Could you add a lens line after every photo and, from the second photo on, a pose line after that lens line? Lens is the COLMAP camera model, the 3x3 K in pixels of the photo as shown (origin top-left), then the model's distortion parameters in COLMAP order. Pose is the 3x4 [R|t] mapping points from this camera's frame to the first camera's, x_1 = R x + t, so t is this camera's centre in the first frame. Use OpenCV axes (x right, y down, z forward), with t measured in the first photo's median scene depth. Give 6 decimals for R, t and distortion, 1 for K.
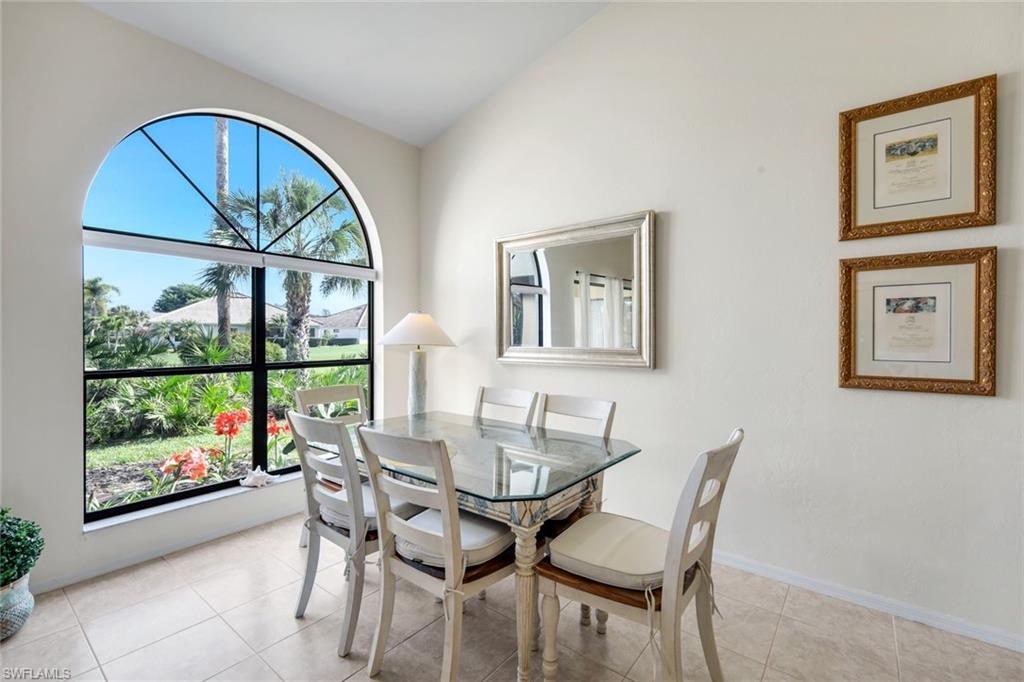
lens RADIAL K [[448.3, 0, 512.2], [0, 448.3, 339.0], [0, 0, 1]] dist [0.005497, -0.000995]
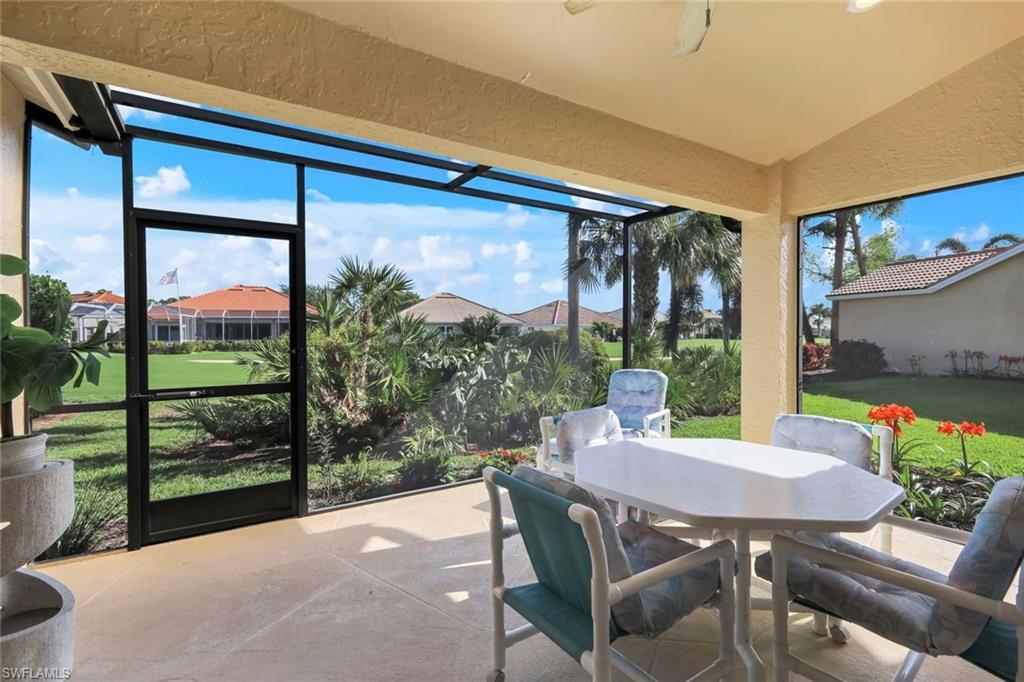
lens RADIAL K [[473.1, 0, 513.1], [0, 473.1, 342.1], [0, 0, 1]] dist [-0.002259, -0.000128]
pose [[0.946002, 0.001447, -0.324157, -1.839087], [0.001545, 0.999959, 0.008975, 0.049008], [0.324157, -0.008991, 0.945961, -0.226432]]
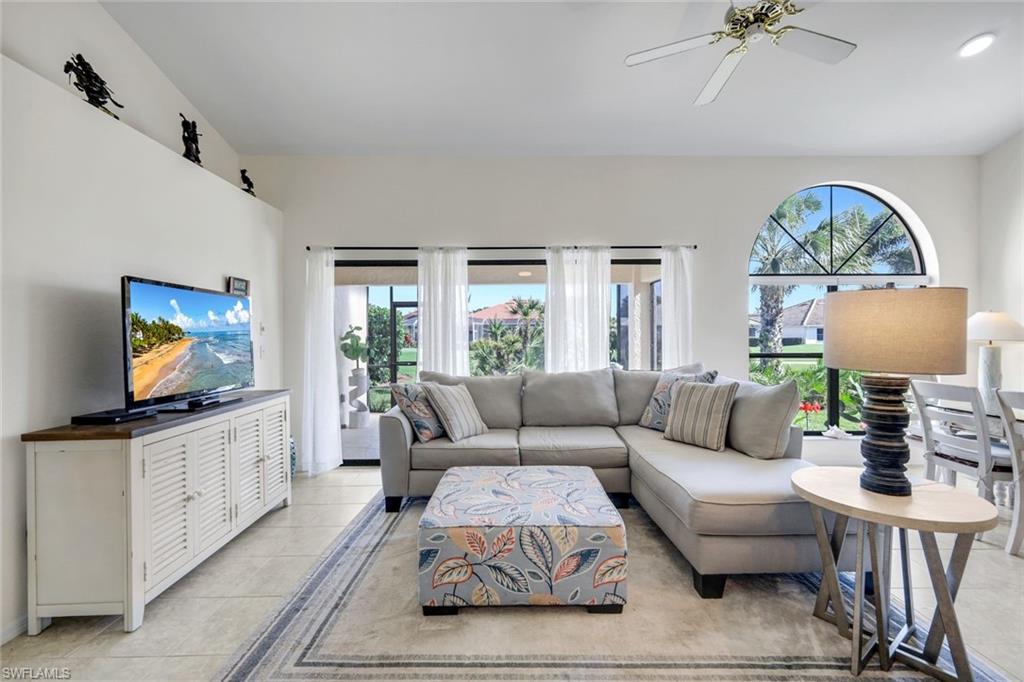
lens RADIAL K [[448.3, 0, 507.0], [0, 448.3, 334.6], [0, 0, 1]] dist [0.005497, -0.000995]
pose [[0.622548, -0.007413, -0.782546, -0.106490], [0.000076, 0.999956, -0.009412, 0.011076], [0.782581, 0.005800, 0.622521, -0.795323]]
